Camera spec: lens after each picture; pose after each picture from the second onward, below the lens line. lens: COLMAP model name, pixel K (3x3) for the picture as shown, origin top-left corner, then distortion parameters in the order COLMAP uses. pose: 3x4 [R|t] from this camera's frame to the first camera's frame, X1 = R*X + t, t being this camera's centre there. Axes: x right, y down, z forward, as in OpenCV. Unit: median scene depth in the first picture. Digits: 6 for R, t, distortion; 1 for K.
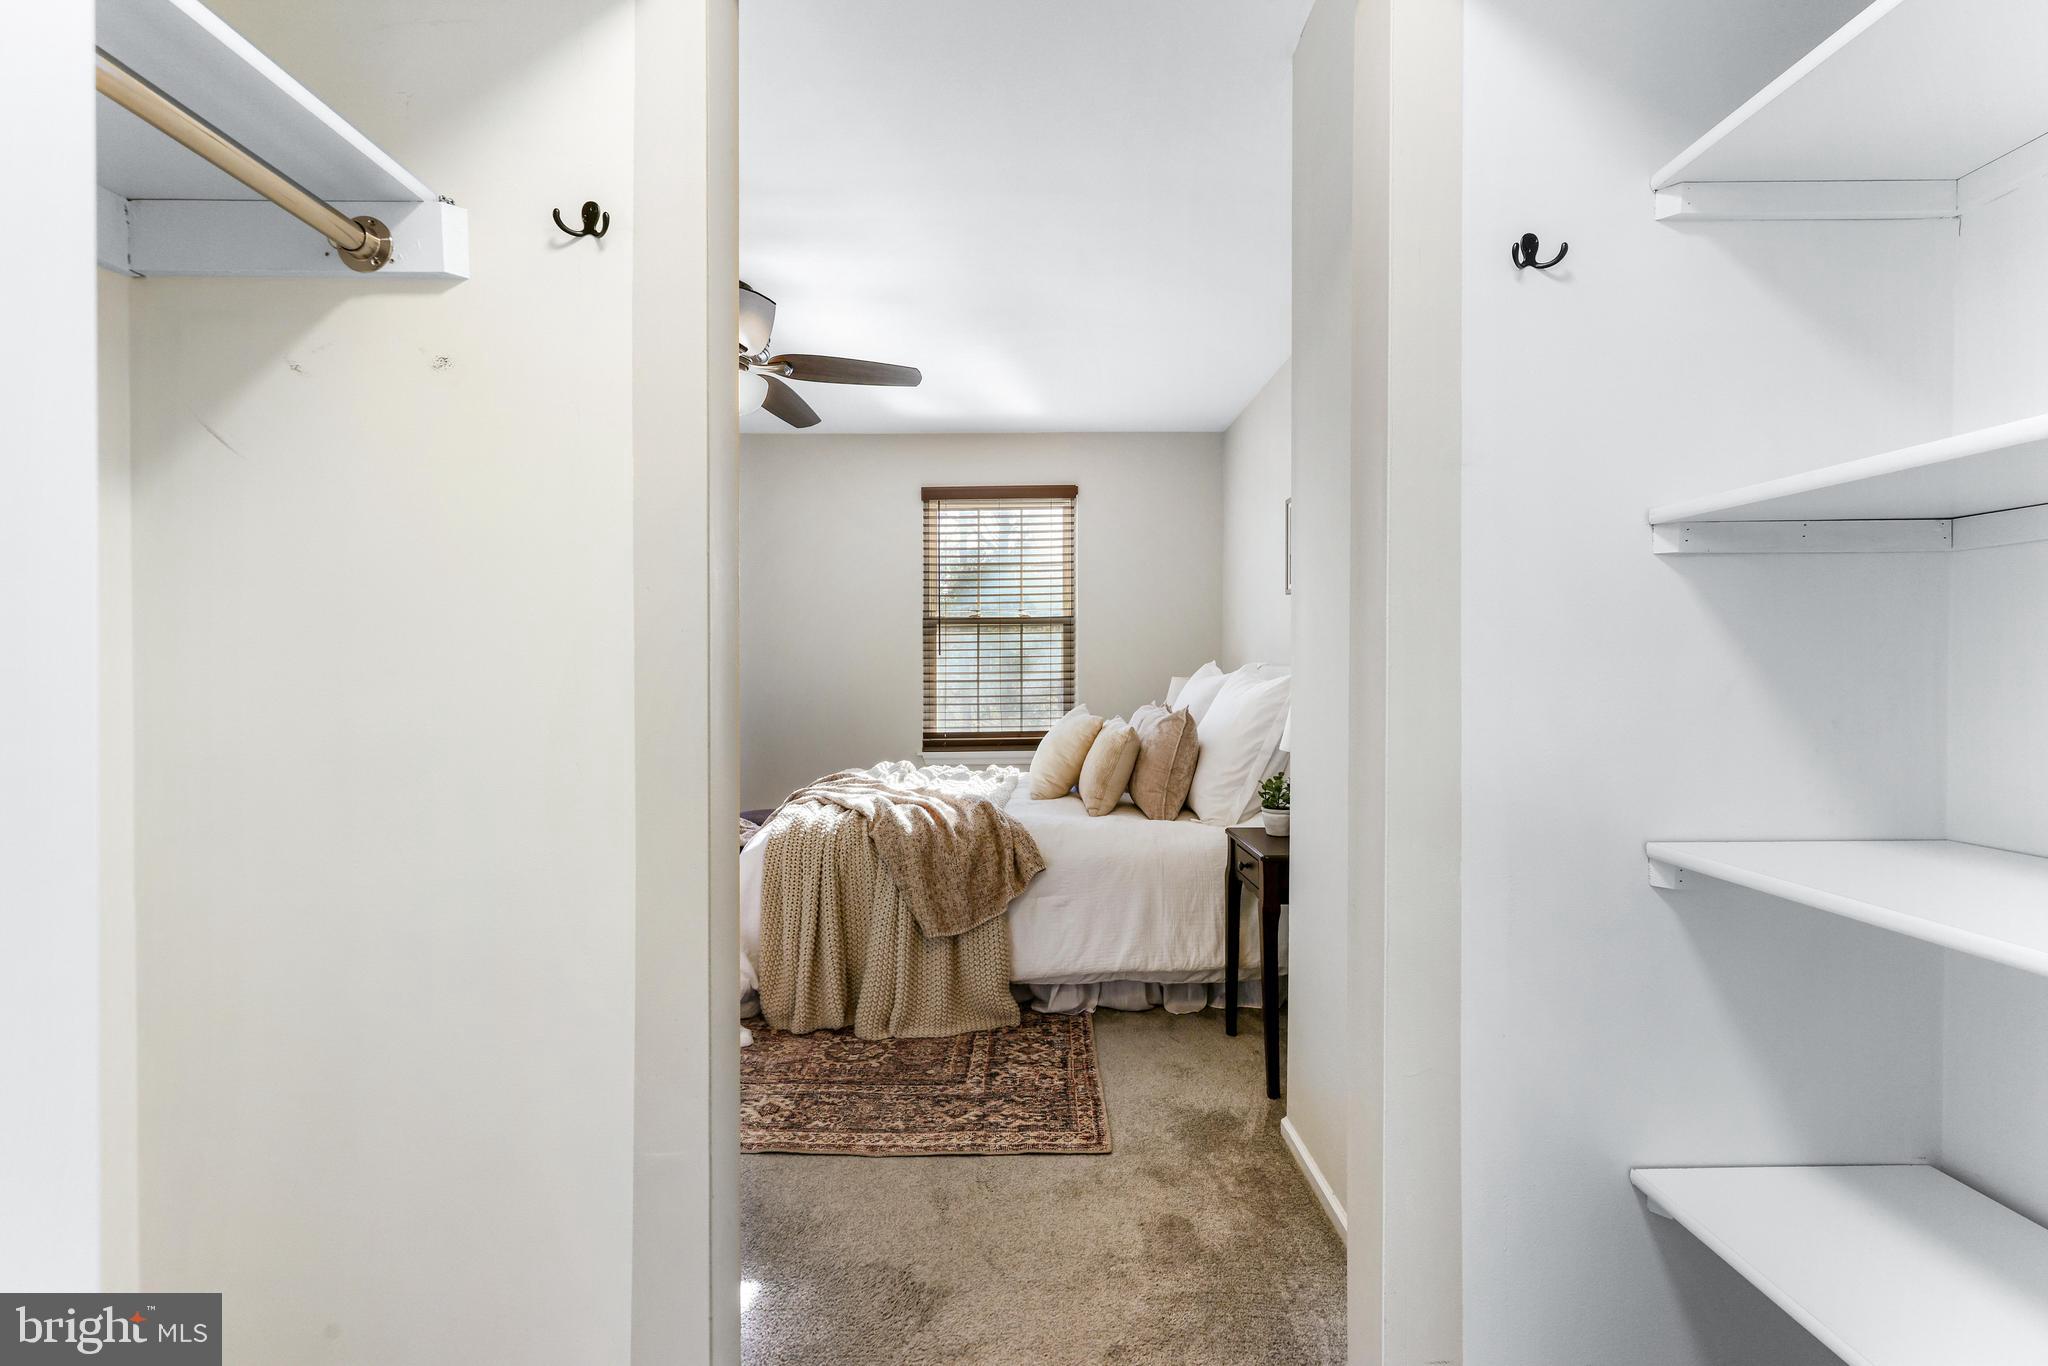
lens RADIAL K [[830.9, 0, 1019.1], [0, 830.9, 677.5], [0, 0, 1]] dist [-0.001366, 0.000708]
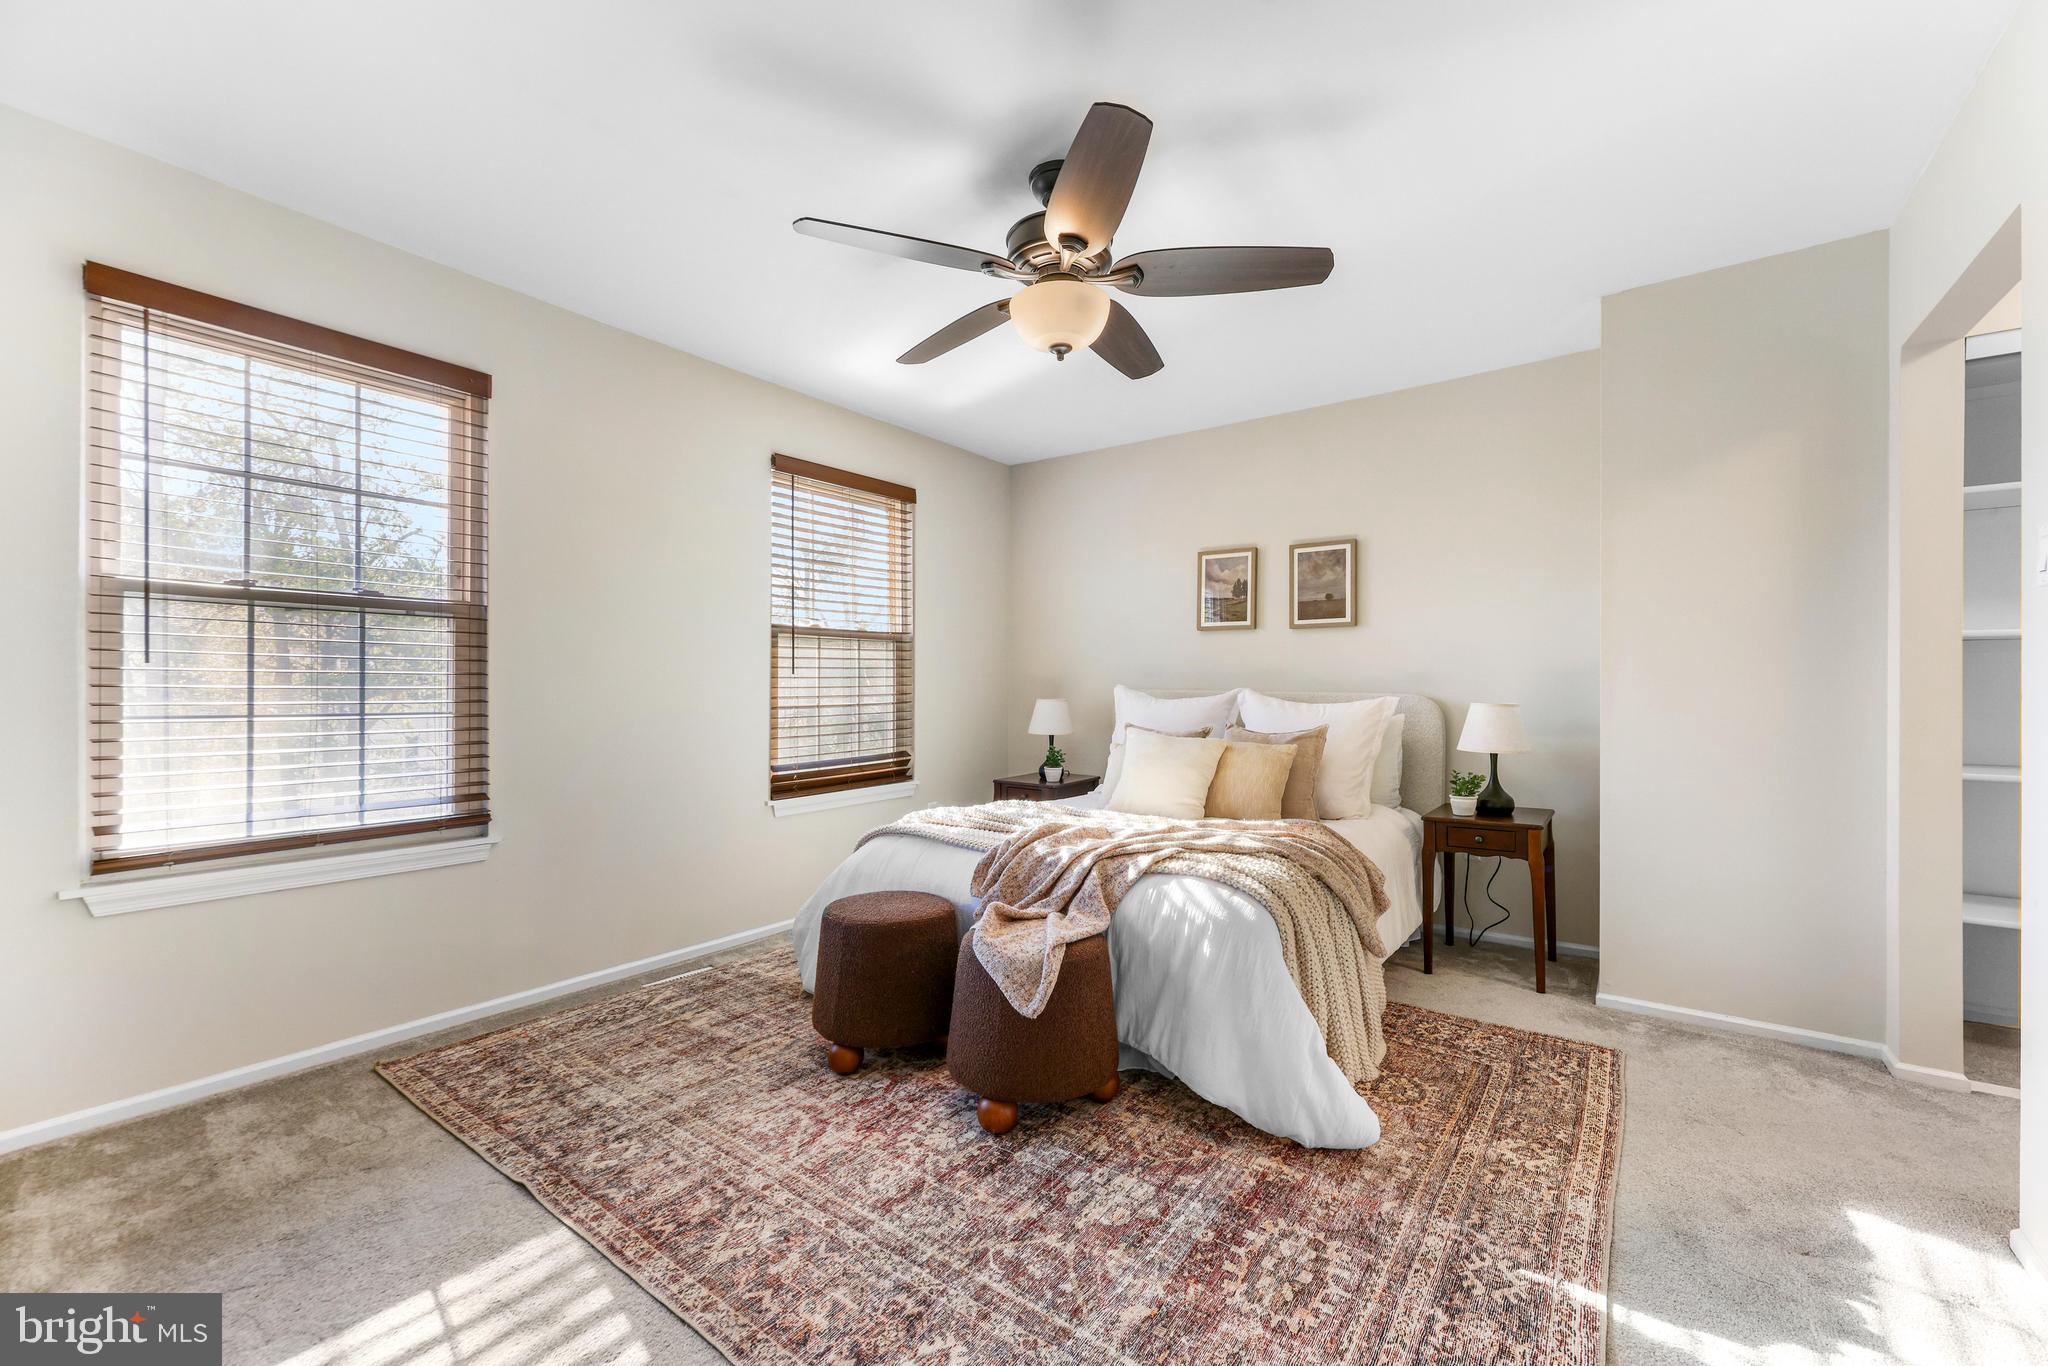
lens RADIAL K [[830.9, 0, 1016.8], [0, 830.9, 689.1], [0, 0, 1]] dist [-0.001366, 0.000708]
pose [[0.590277, 0.004883, 0.807186, -0.596400], [0.001316, 0.999975, -0.007011, -0.006724], [-0.807200, 0.005201, 0.590256, 0.374058]]
